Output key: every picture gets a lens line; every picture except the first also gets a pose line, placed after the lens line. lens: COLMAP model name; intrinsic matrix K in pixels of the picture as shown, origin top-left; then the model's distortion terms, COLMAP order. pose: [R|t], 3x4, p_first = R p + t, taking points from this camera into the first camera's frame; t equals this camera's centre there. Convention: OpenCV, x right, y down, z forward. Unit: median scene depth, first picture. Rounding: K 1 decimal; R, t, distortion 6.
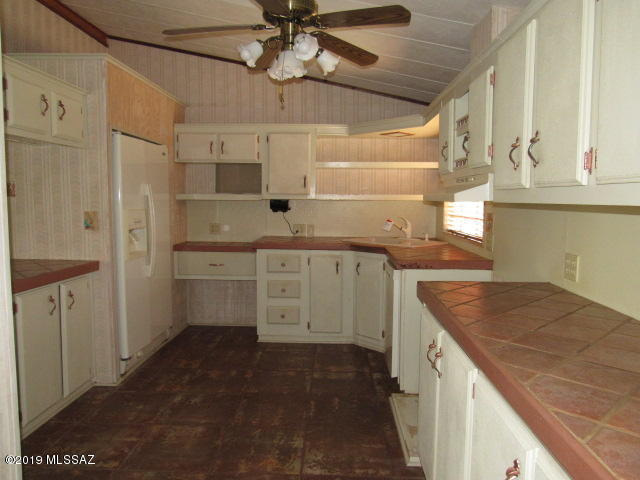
lens RADIAL K [[454.3, 0, 323.1], [0, 454.3, 239.4], [0, 0, 1]] dist [-0.018176, -0.004134]
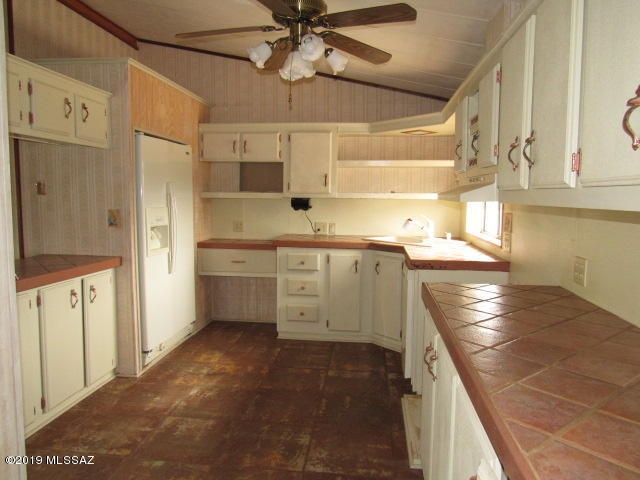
lens RADIAL K [[454.3, 0, 323.2], [0, 454.3, 239.9], [0, 0, 1]] dist [-0.018176, -0.004134]
pose [[0.996702, 0.010304, -0.080492, 0.050731], [-0.009707, 0.999922, 0.007795, -0.004365], [0.080566, -0.006988, 0.996725, -0.001345]]
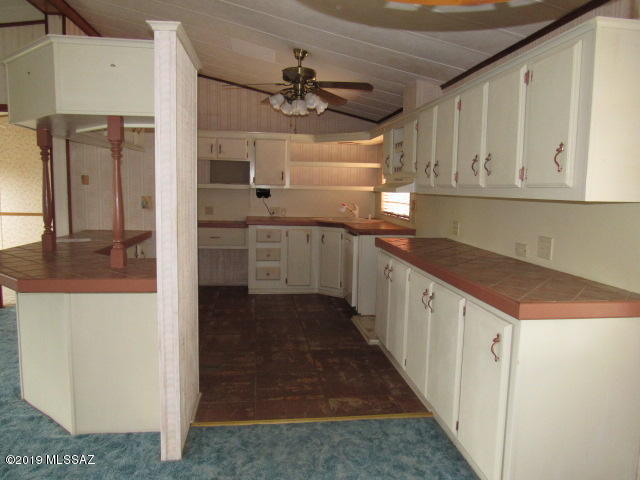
lens RADIAL K [[454.3, 0, 321.1], [0, 454.3, 238.6], [0, 0, 1]] dist [-0.018176, -0.004134]
pose [[0.986971, -0.004218, 0.160843, -0.200353], [0.000292, 0.999702, 0.024427, 0.037341], [-0.160898, -0.024062, 0.986678, -0.499776]]
